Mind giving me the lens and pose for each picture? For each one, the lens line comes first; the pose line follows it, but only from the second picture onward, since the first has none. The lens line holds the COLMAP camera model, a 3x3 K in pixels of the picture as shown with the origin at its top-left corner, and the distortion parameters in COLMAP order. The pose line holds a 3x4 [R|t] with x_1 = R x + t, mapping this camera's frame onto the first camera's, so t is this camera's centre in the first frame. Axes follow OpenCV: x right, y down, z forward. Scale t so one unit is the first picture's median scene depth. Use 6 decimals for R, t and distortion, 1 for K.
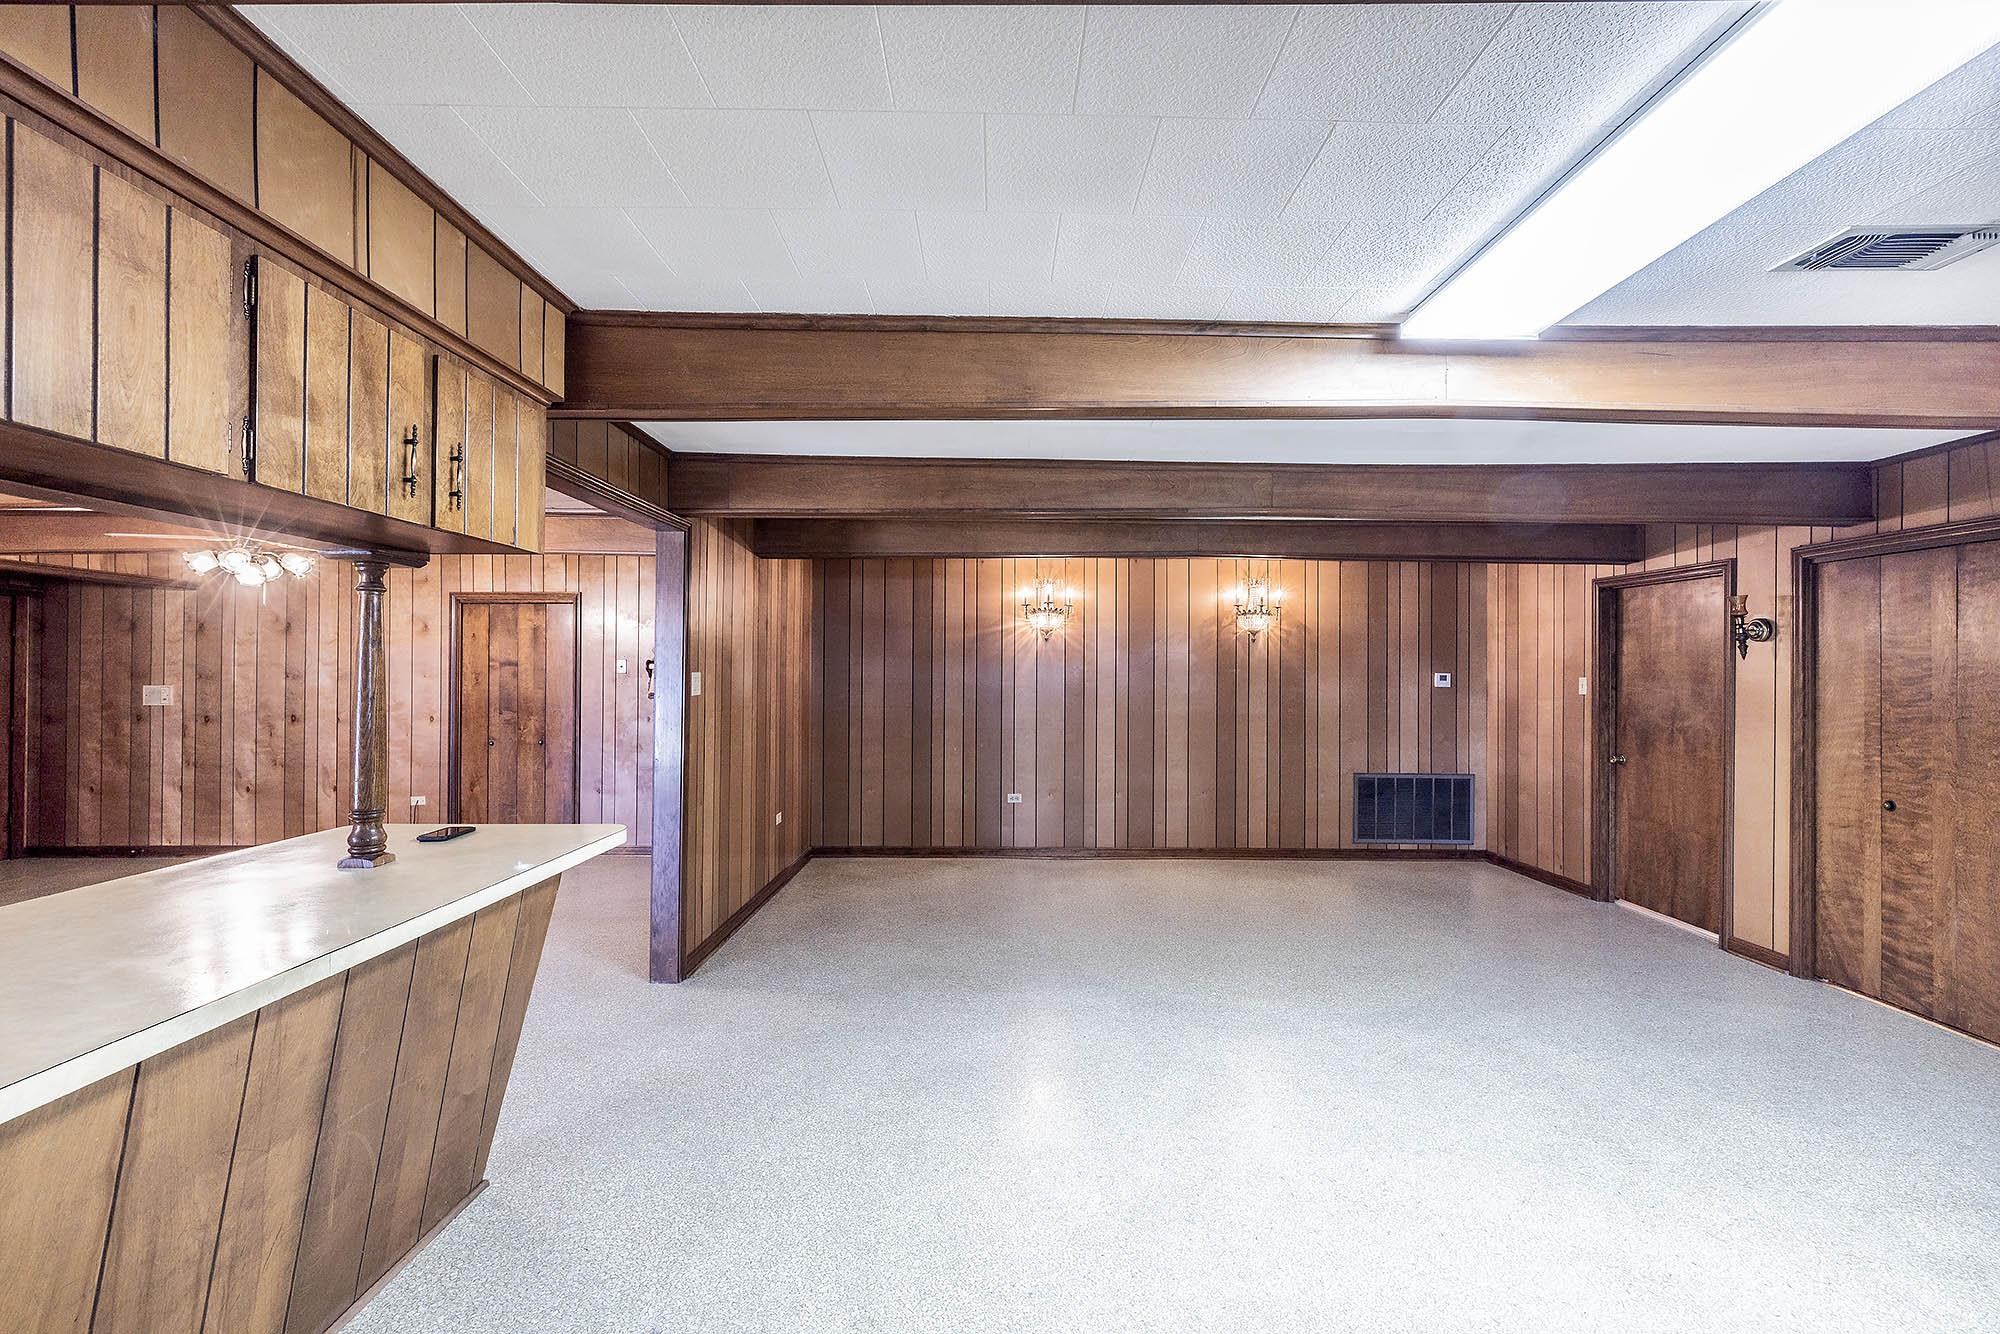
lens RADIAL K [[838.4, 0, 1003.2], [0, 838.4, 667.2], [0, 0, 1]] dist [0.000714, 0.000387]
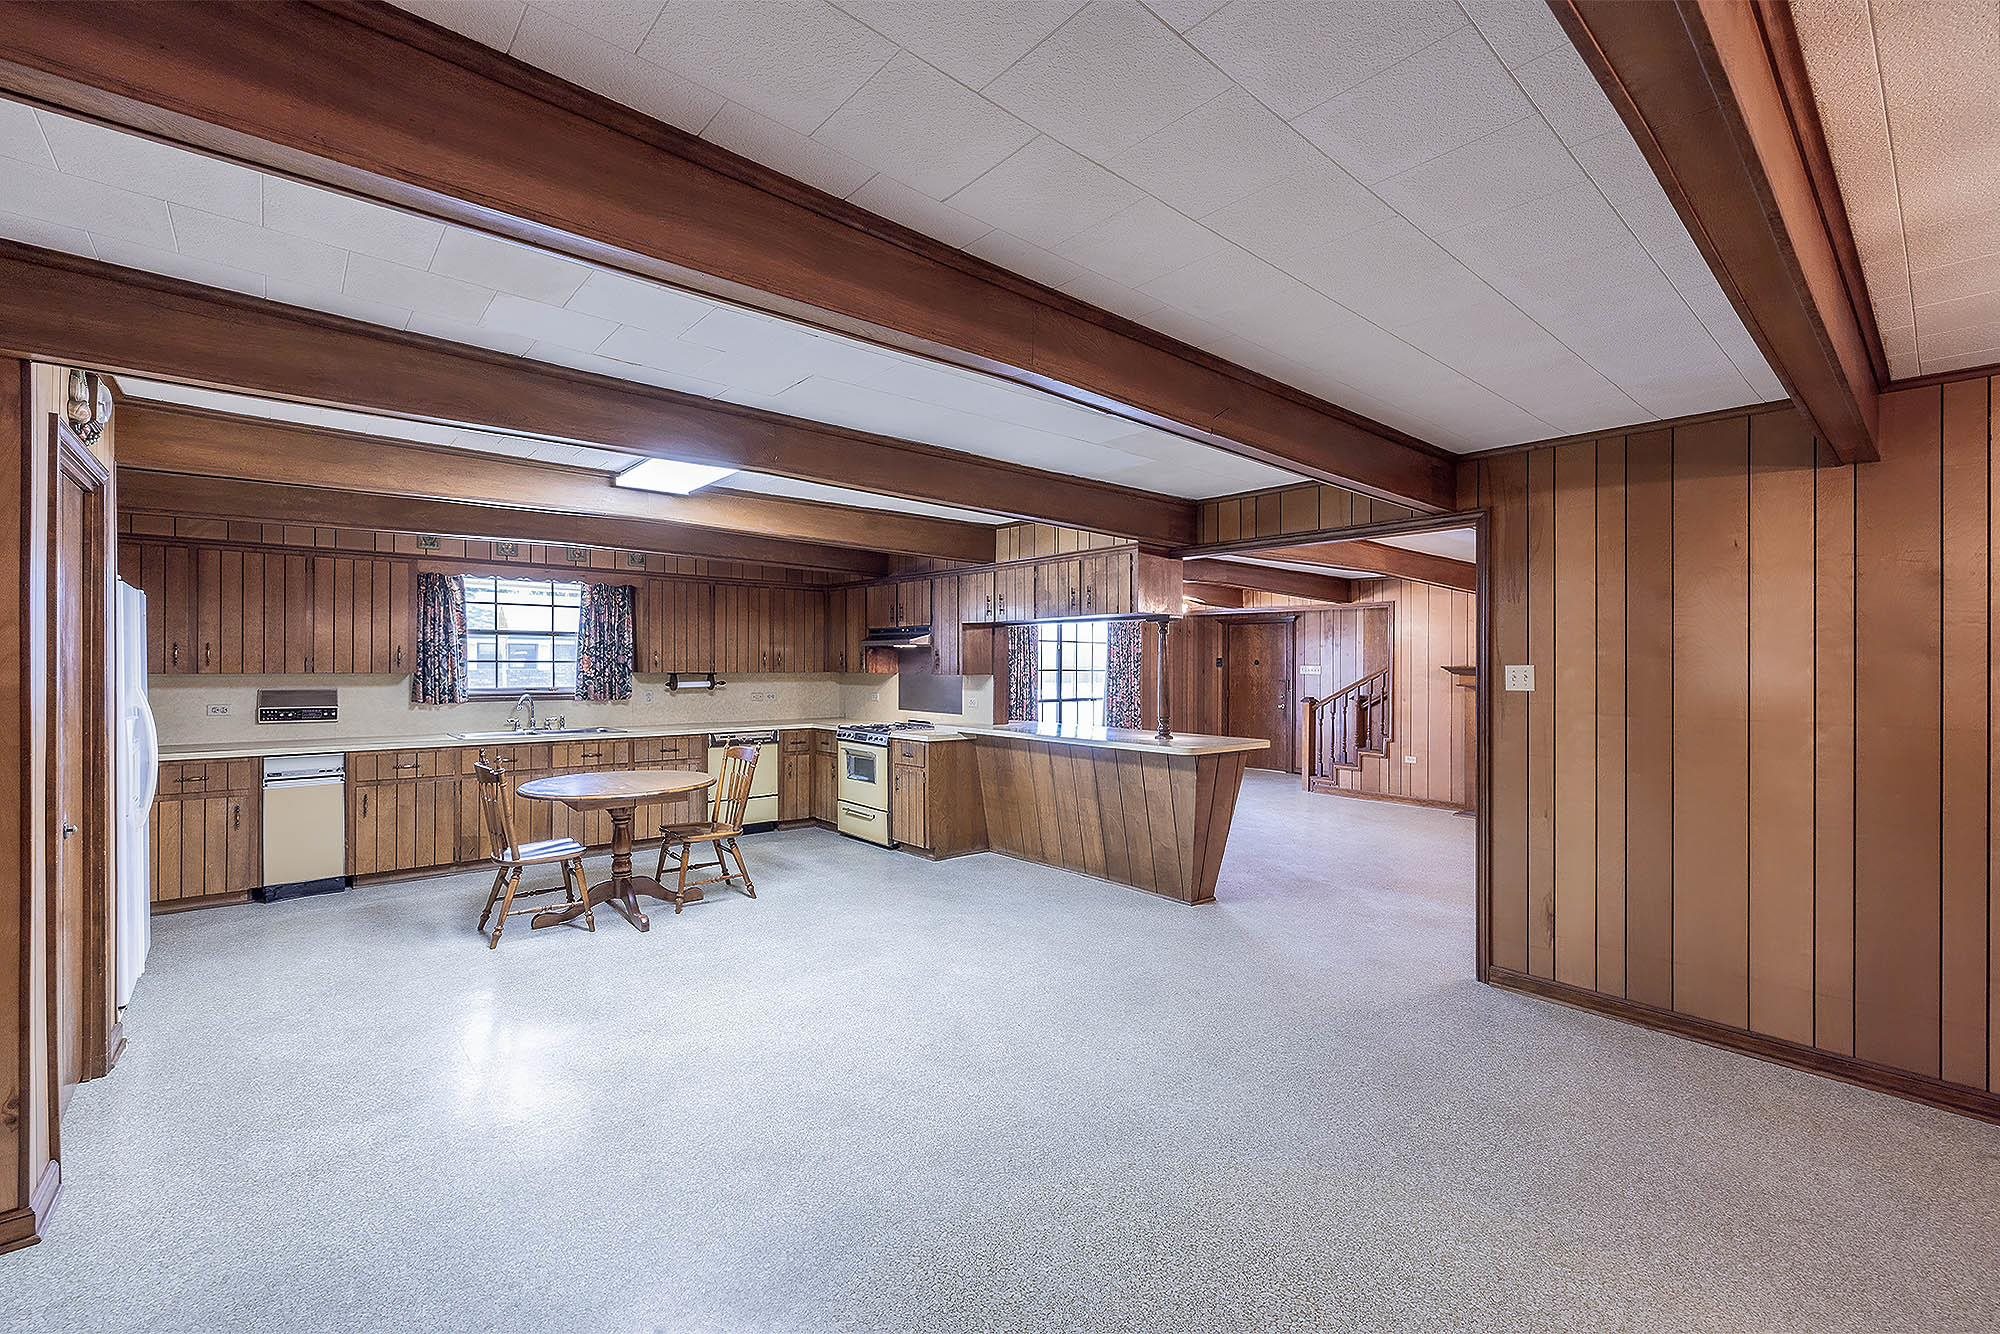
lens RADIAL K [[838.4, 0, 1000.5], [0, 838.4, 665.0], [0, 0, 1]] dist [0.000714, 0.000387]
pose [[-0.762344, -0.009754, -0.647098, 0.408655], [-0.005764, 0.999949, -0.008282, 0.010407], [0.647146, -0.002584, -0.762362, 0.837272]]
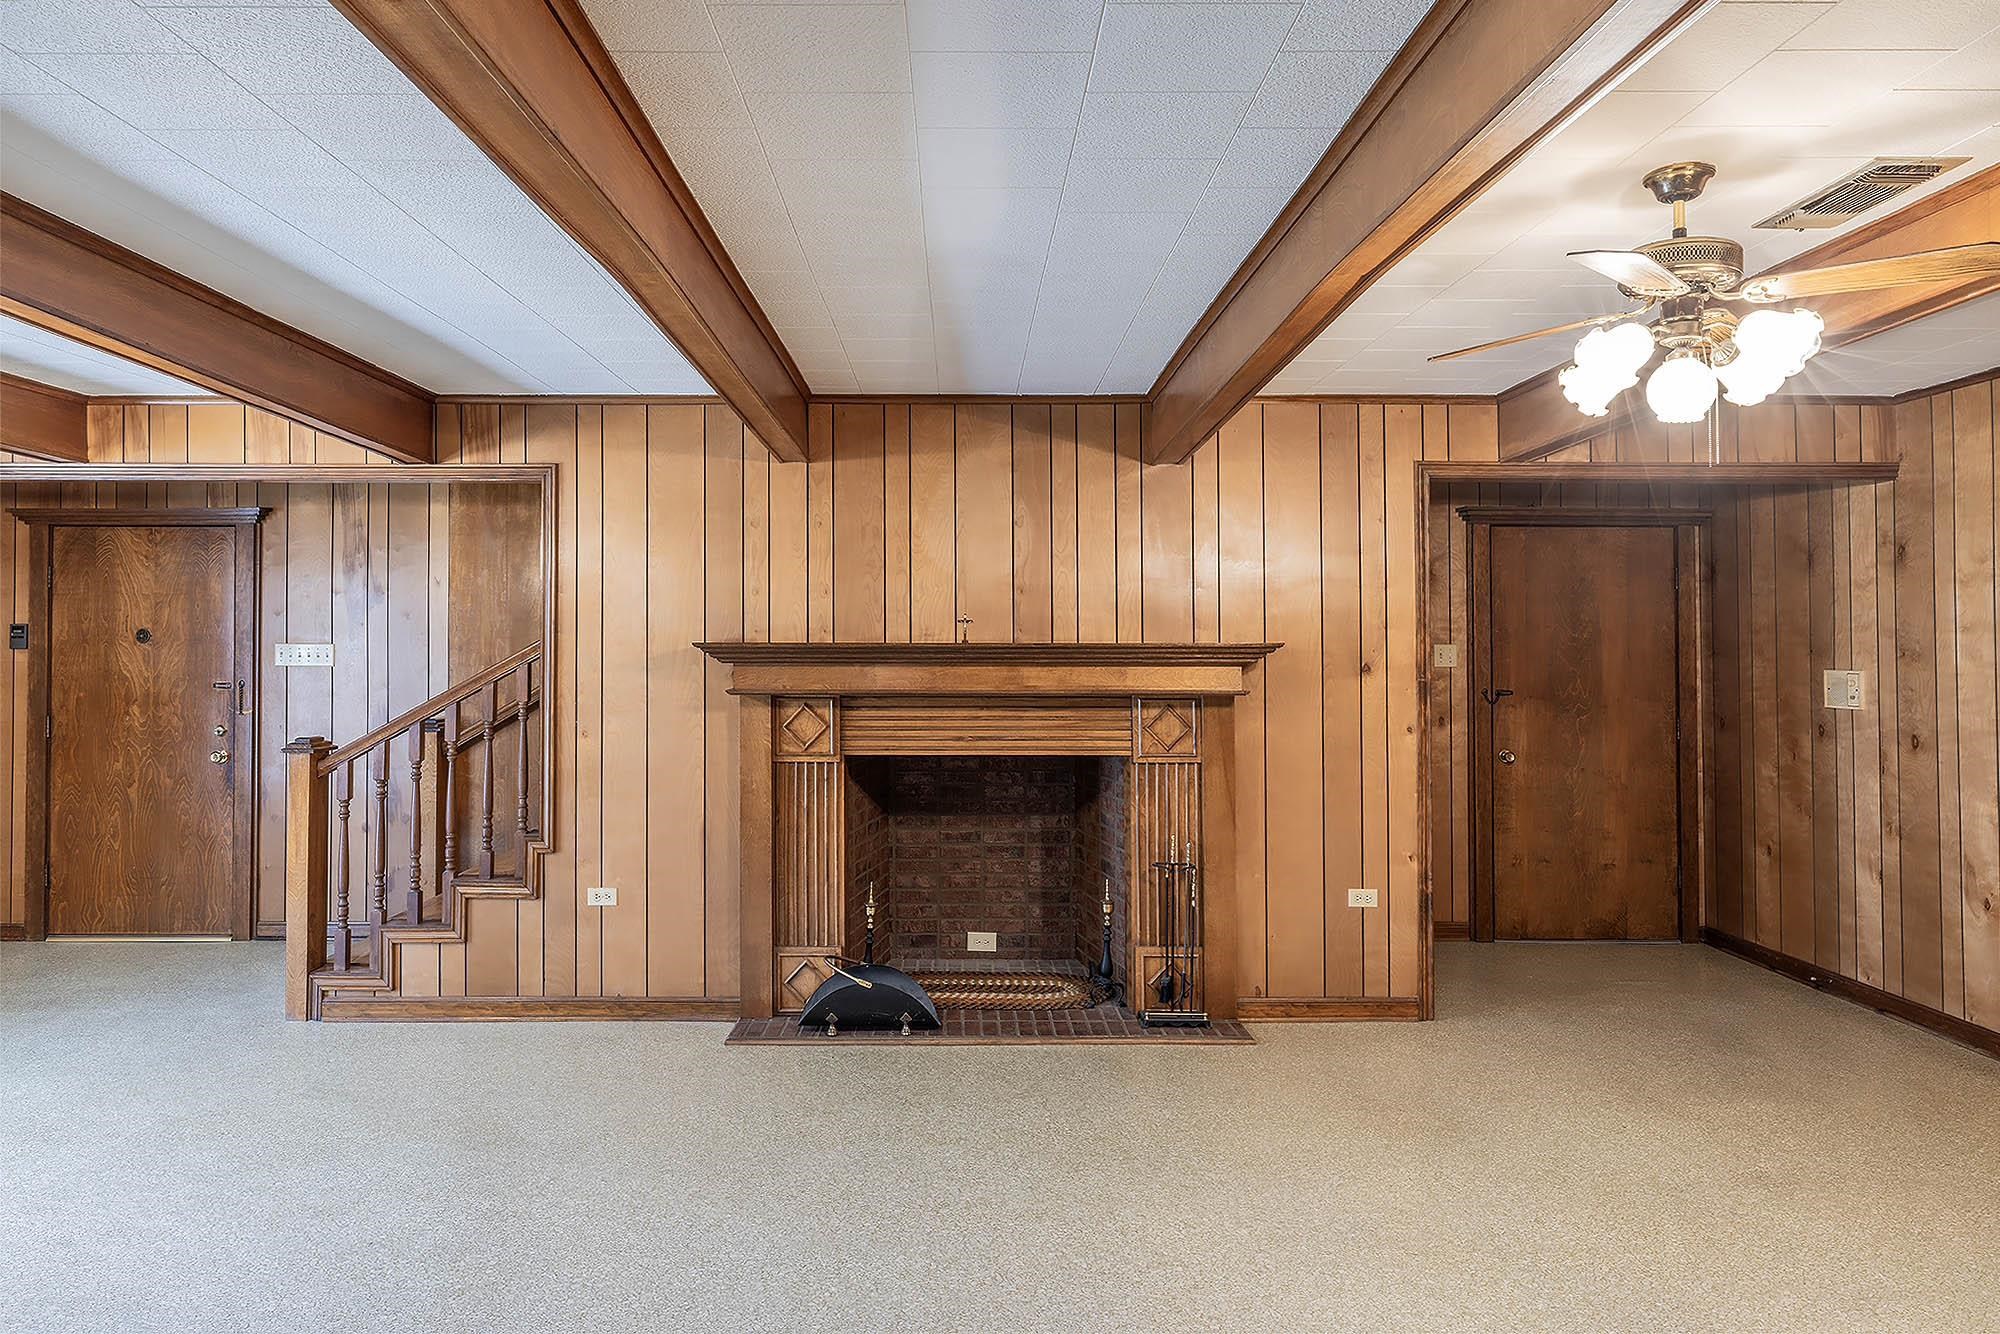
lens RADIAL K [[1253.4, 0, 964.8], [0, 1253.4, 618.0], [0, 0, 1]] dist [0.005227, -0.006781]
pose [[-0.008159, -0.026232, -0.999623, -0.219380], [0.009613, 0.999608, -0.026310, 0.004176], [0.999921, -0.009824, -0.007903, 0.458491]]
